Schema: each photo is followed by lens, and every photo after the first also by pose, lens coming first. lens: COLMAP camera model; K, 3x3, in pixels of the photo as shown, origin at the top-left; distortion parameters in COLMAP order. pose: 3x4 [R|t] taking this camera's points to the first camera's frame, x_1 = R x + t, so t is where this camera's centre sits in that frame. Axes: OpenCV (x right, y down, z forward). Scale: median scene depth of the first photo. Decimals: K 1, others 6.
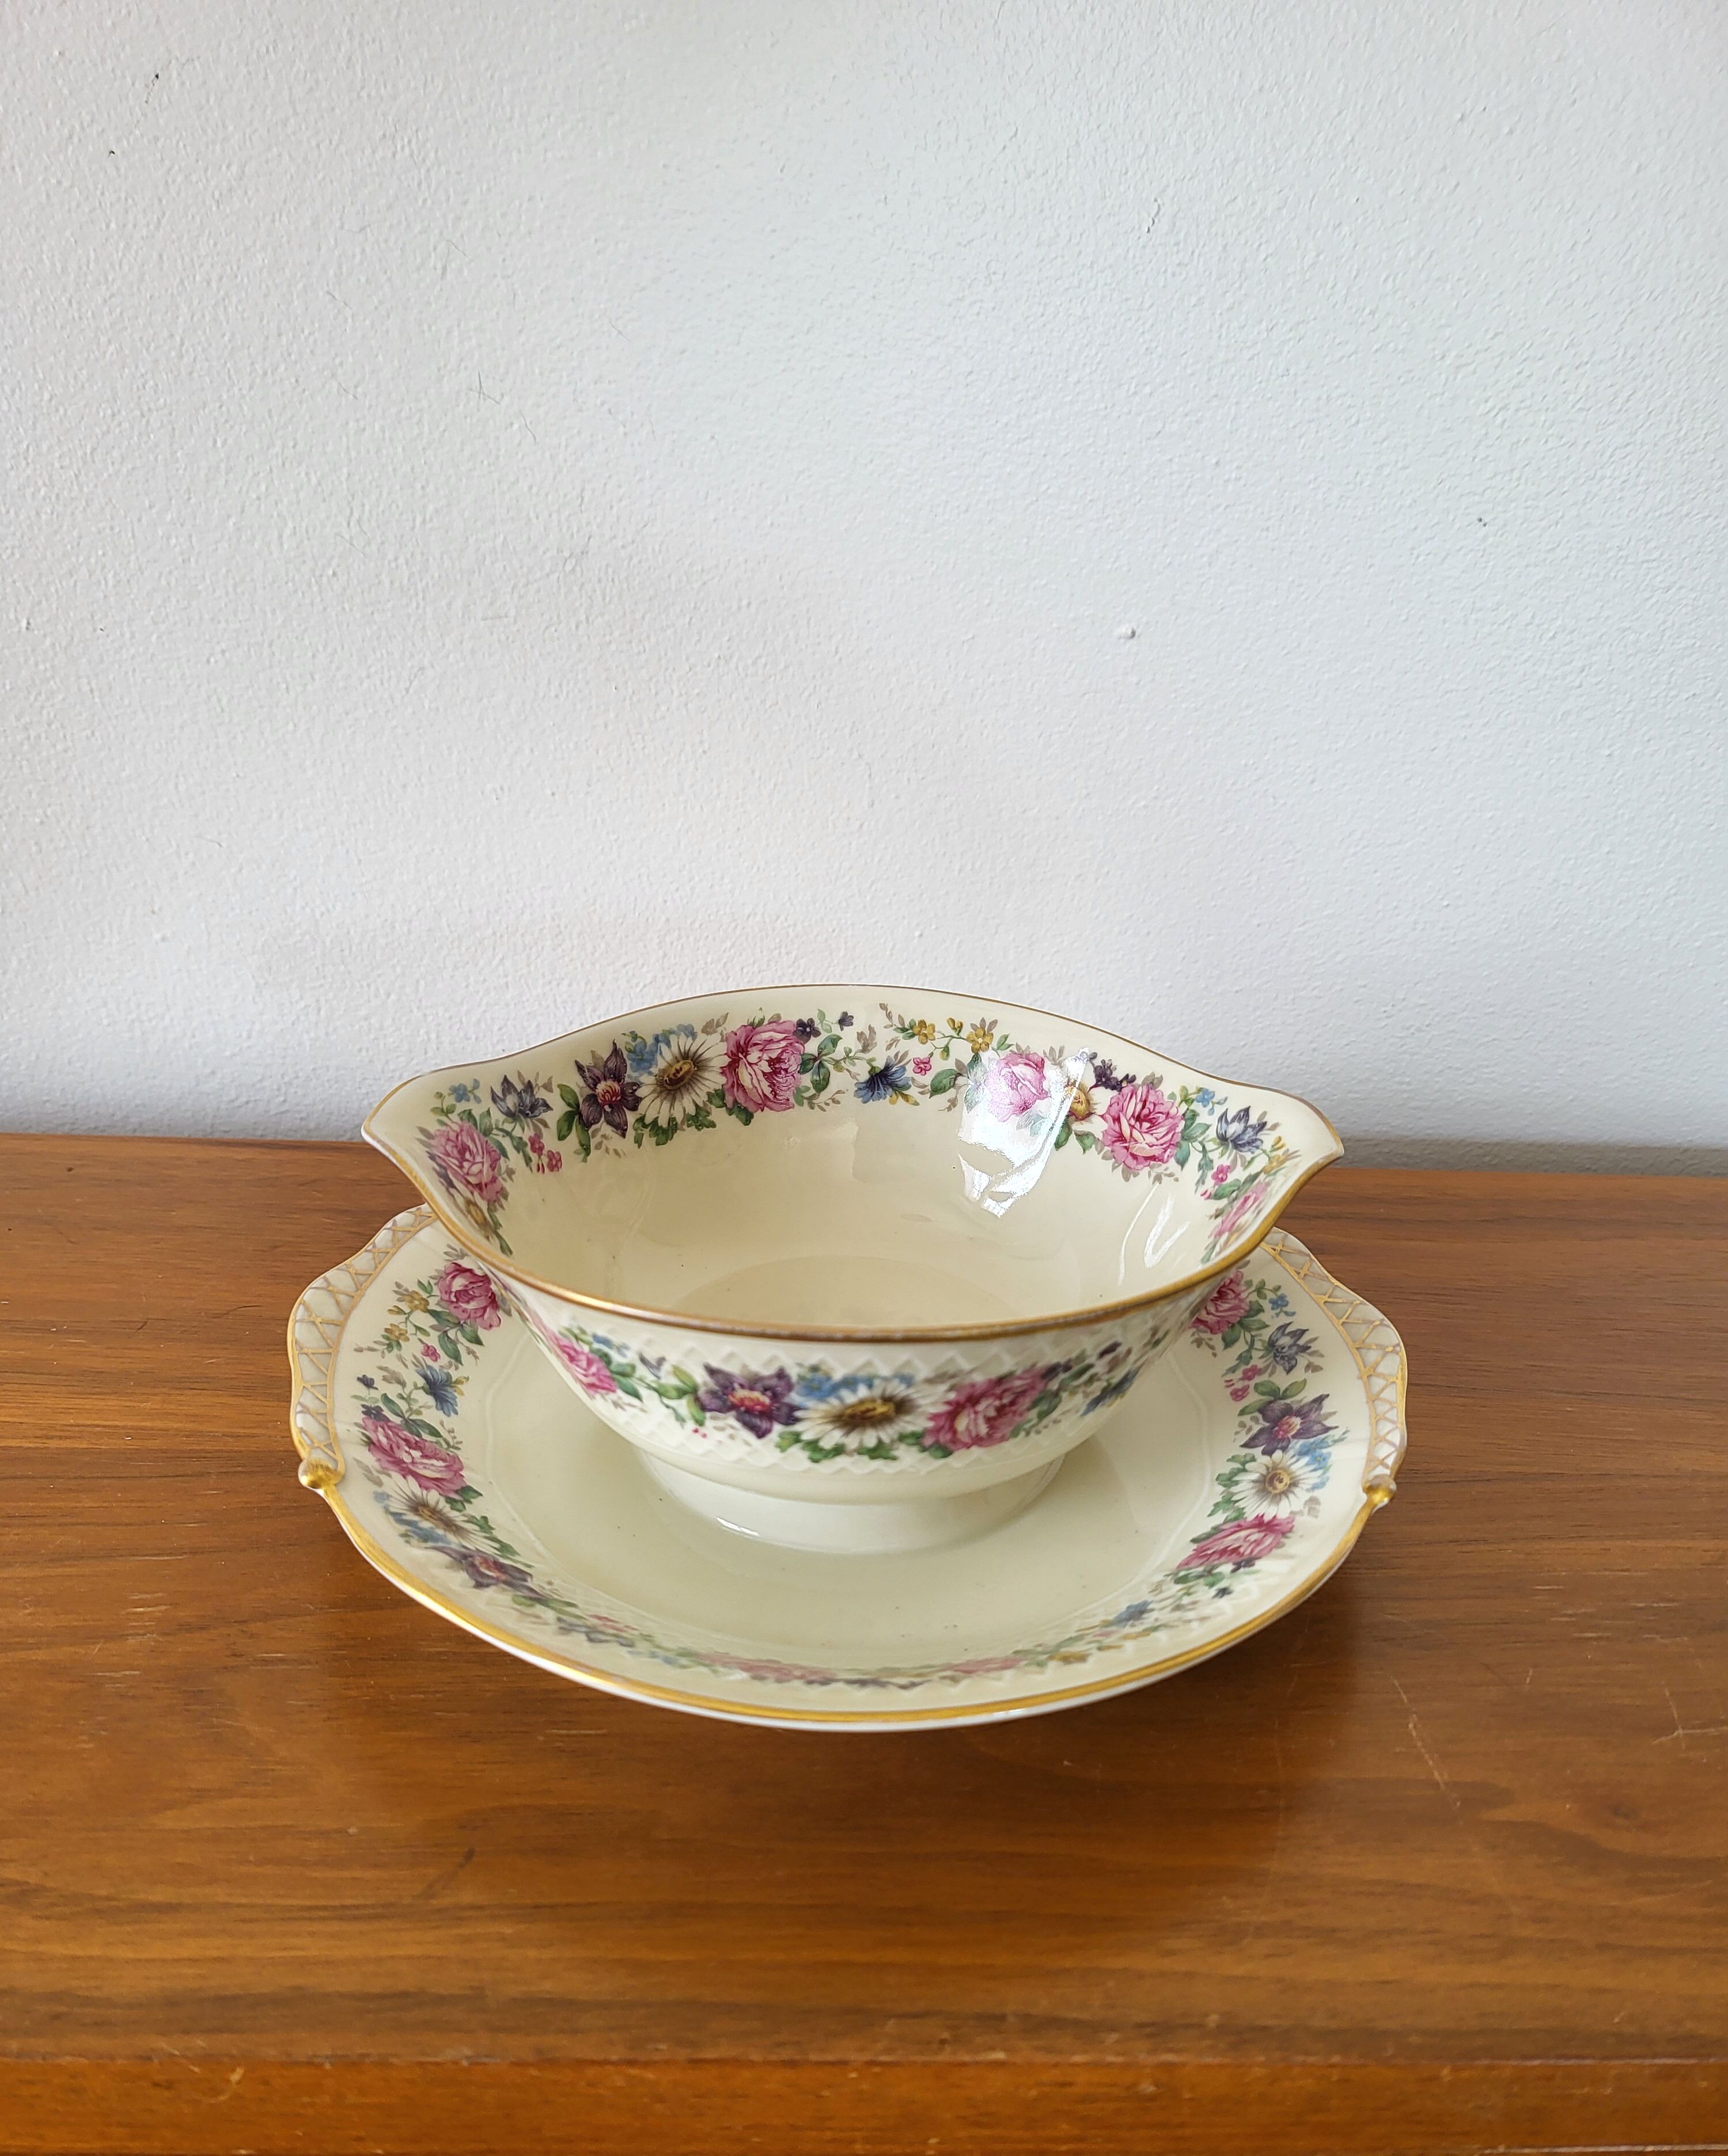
lens RADIAL K [[1635.3, 0, 869.8], [0, 1635.3, 1110.7], [0, 0, 1]] dist [0.041745, -0.059171]
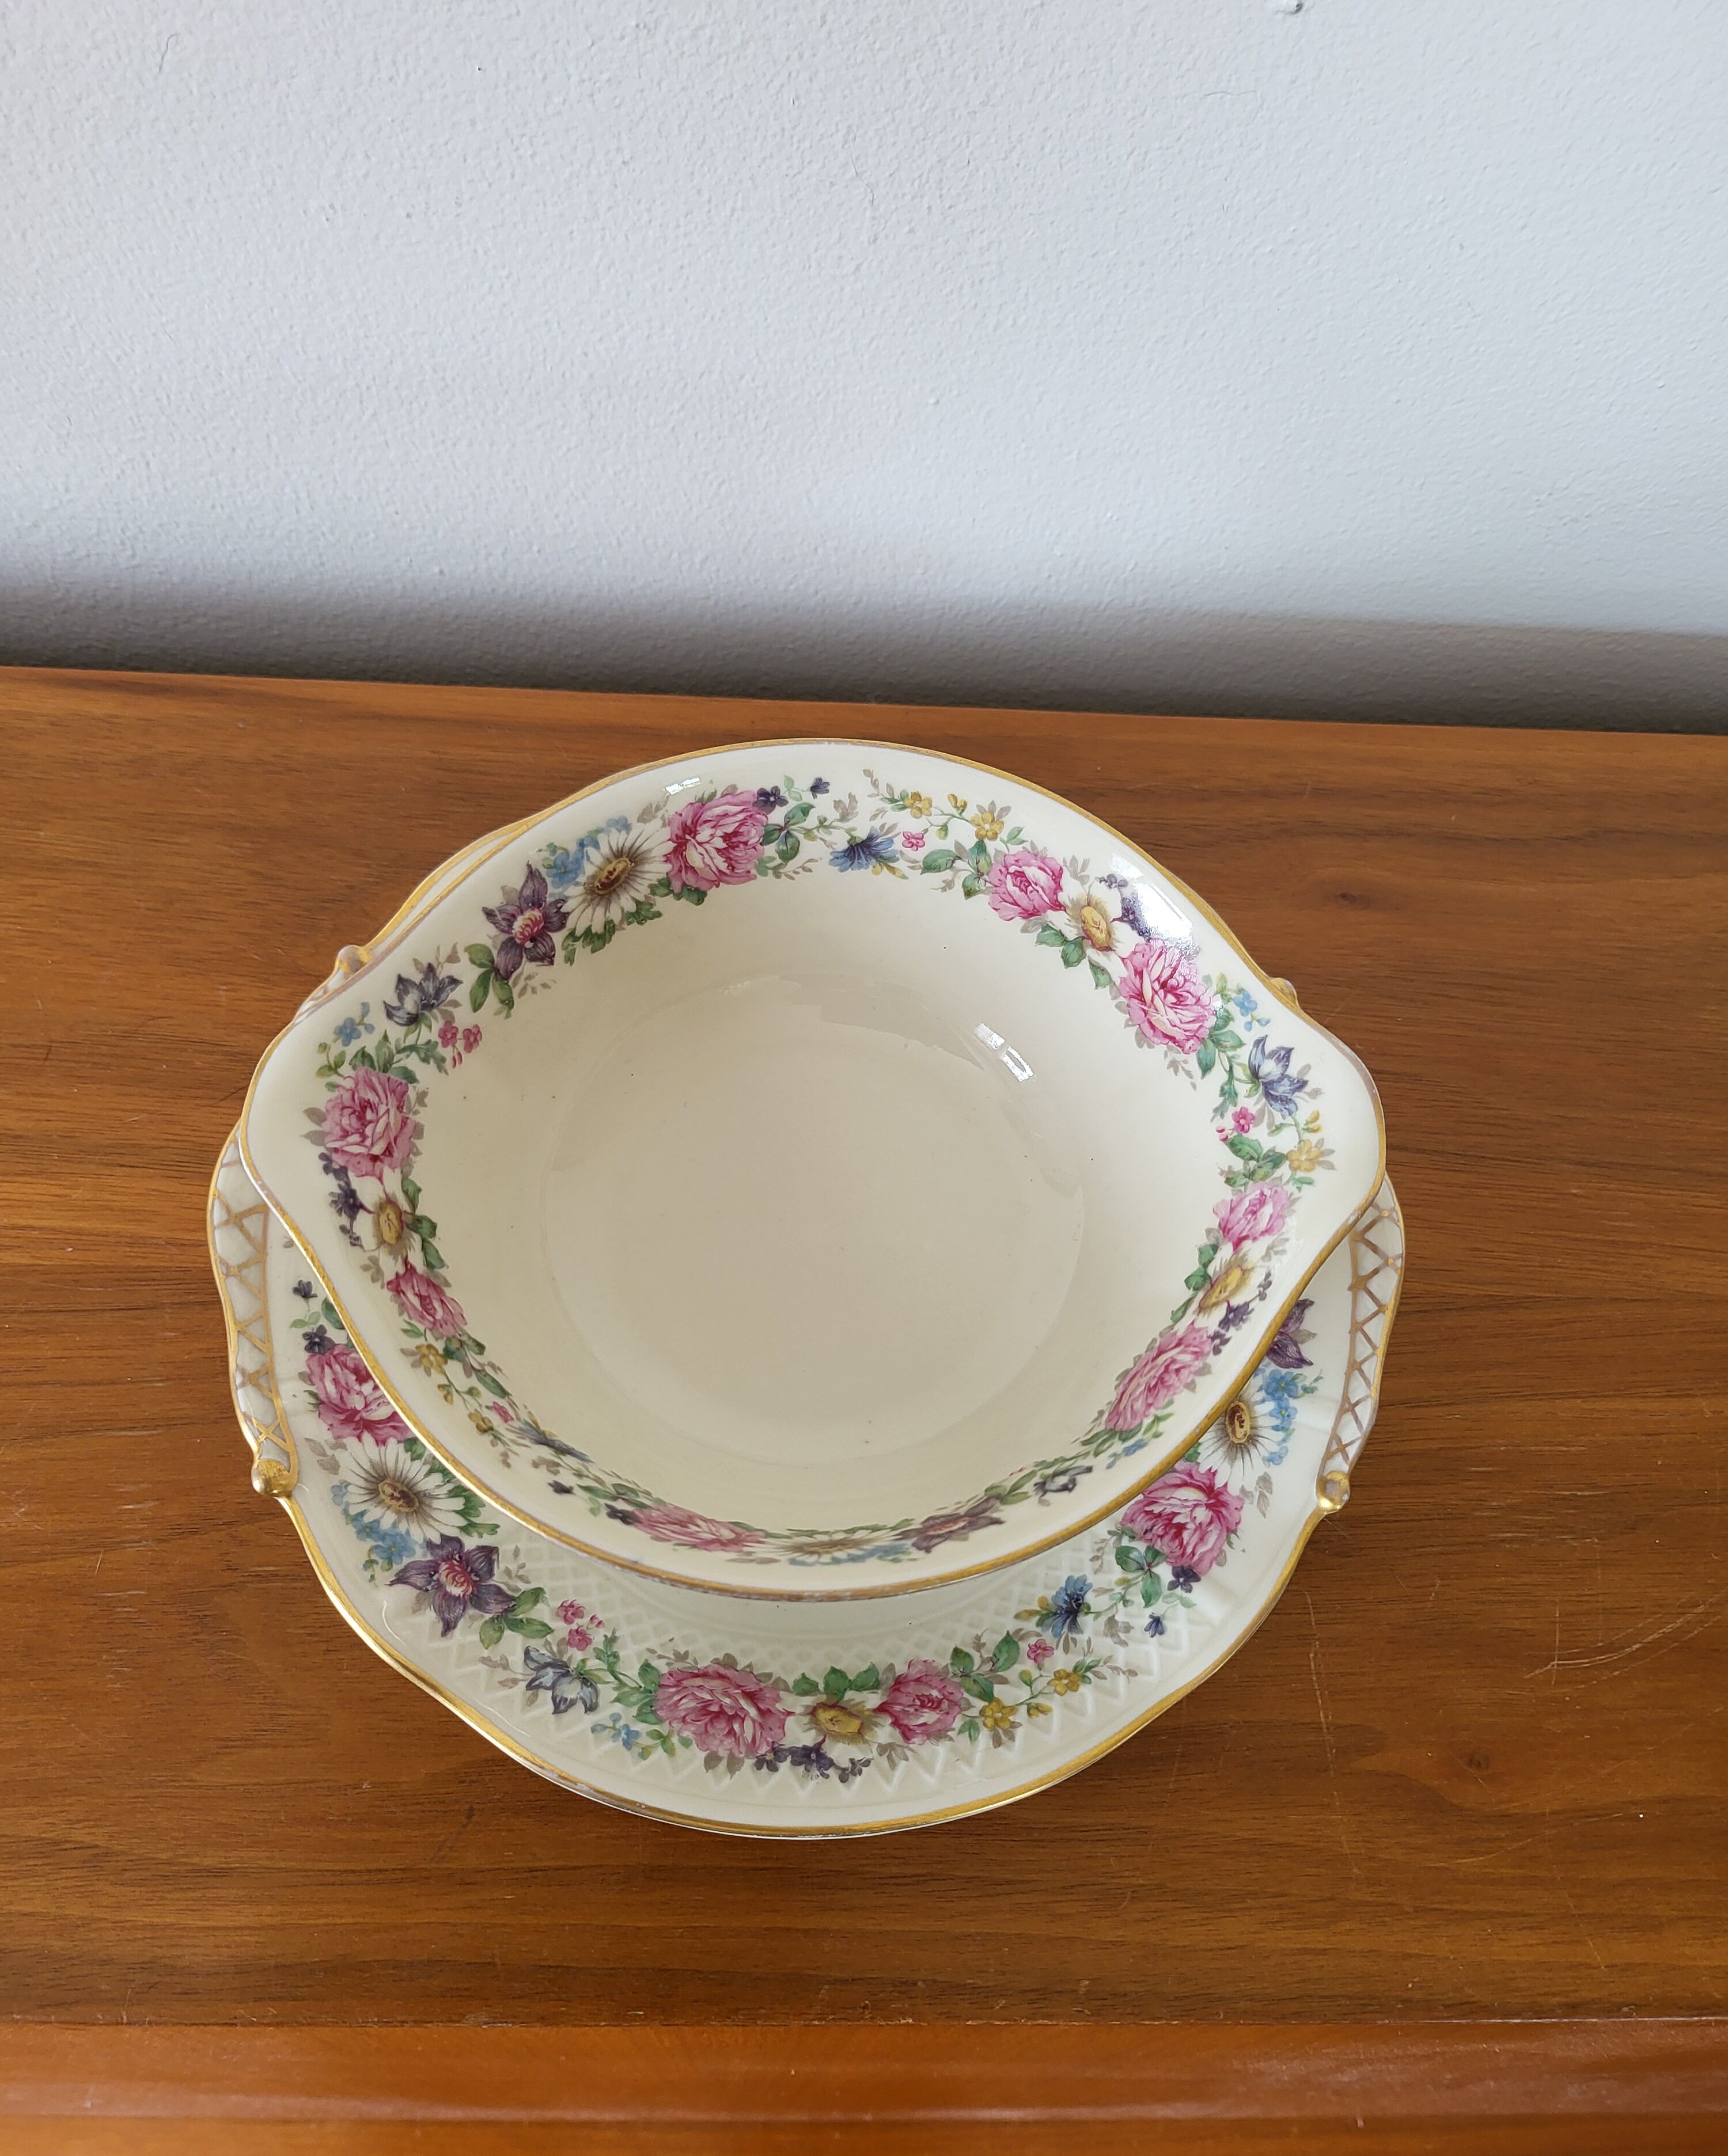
lens RADIAL K [[1641.1, 0, 861.9], [0, 1641.1, 1089.4], [0, 0, 1]] dist [0.042652, -0.065103]
pose [[0.999381, 0.035174, 0.000717, 0.011791], [-0.026954, 0.752413, 0.658140, -0.540804], [0.022610, -0.657752, 0.752895, 0.352420]]
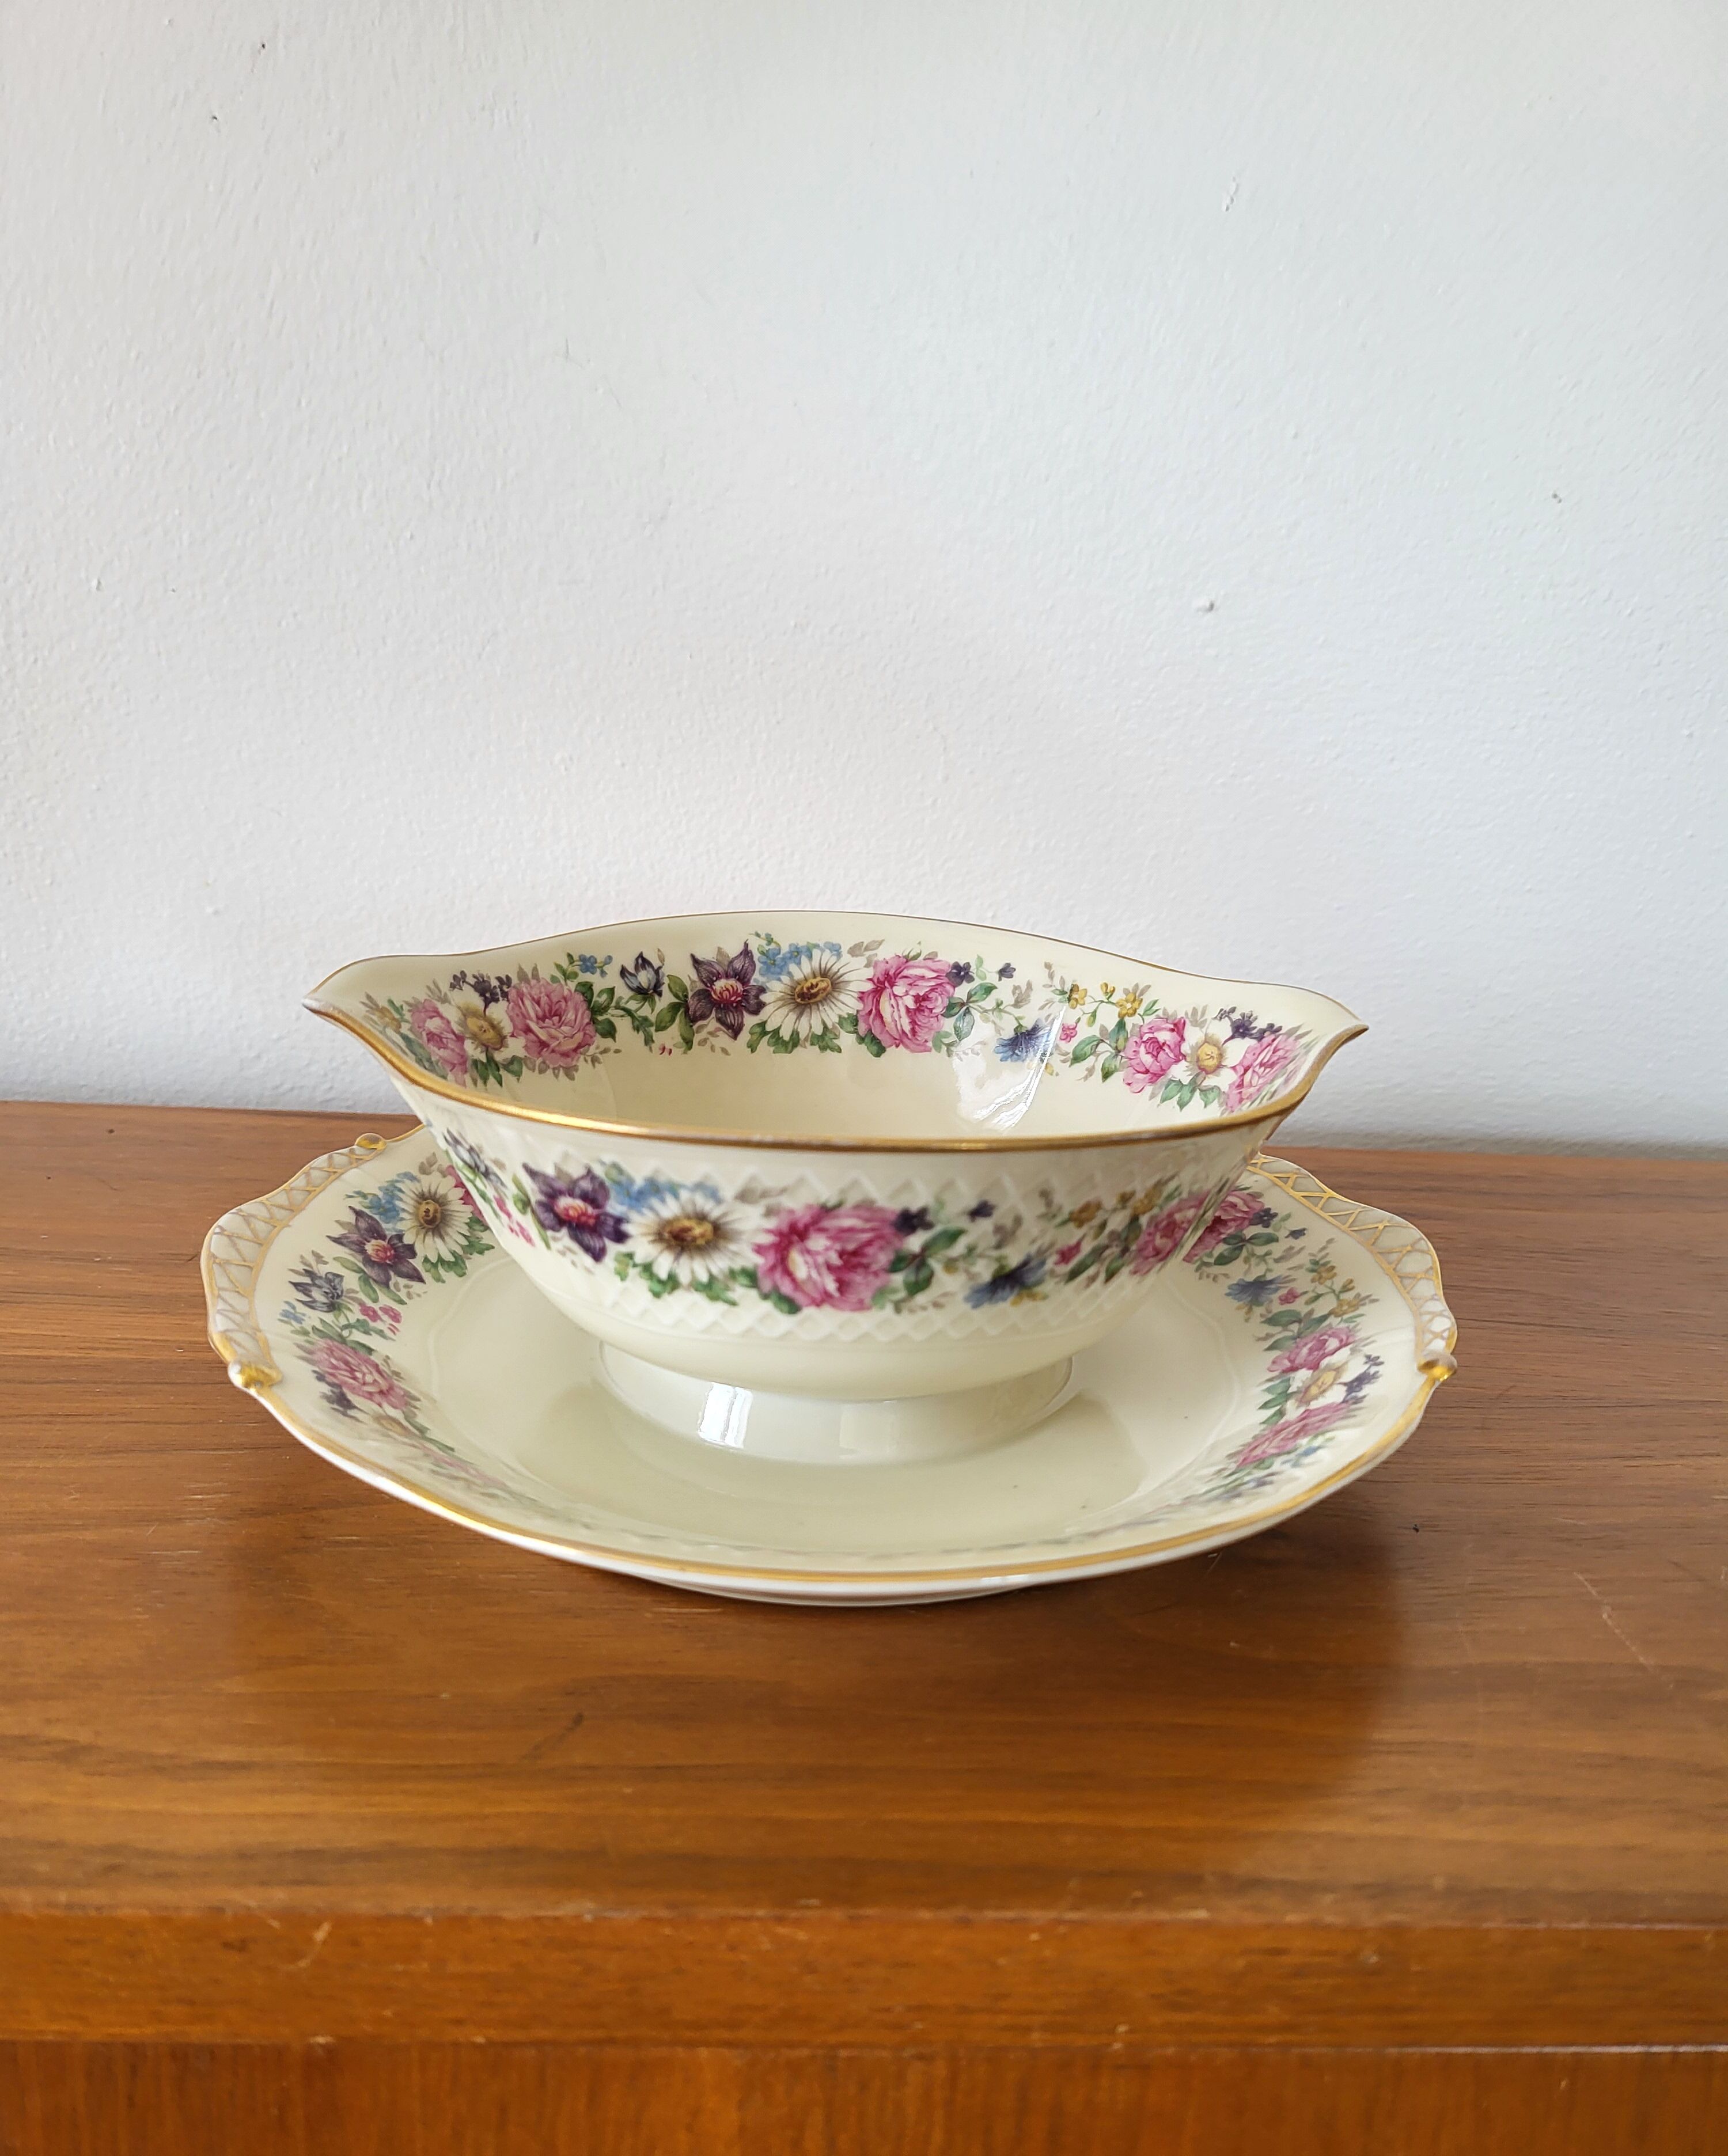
lens RADIAL K [[1639.5, 0, 880.4], [0, 1639.5, 1099.6], [0, 0, 1]] dist [0.043050, -0.065791]
pose [[0.999923, 0.004909, 0.011409, -0.070212], [-0.003590, 0.993605, -0.112857, 0.167476], [-0.011890, 0.112807, 0.993546, 0.060376]]
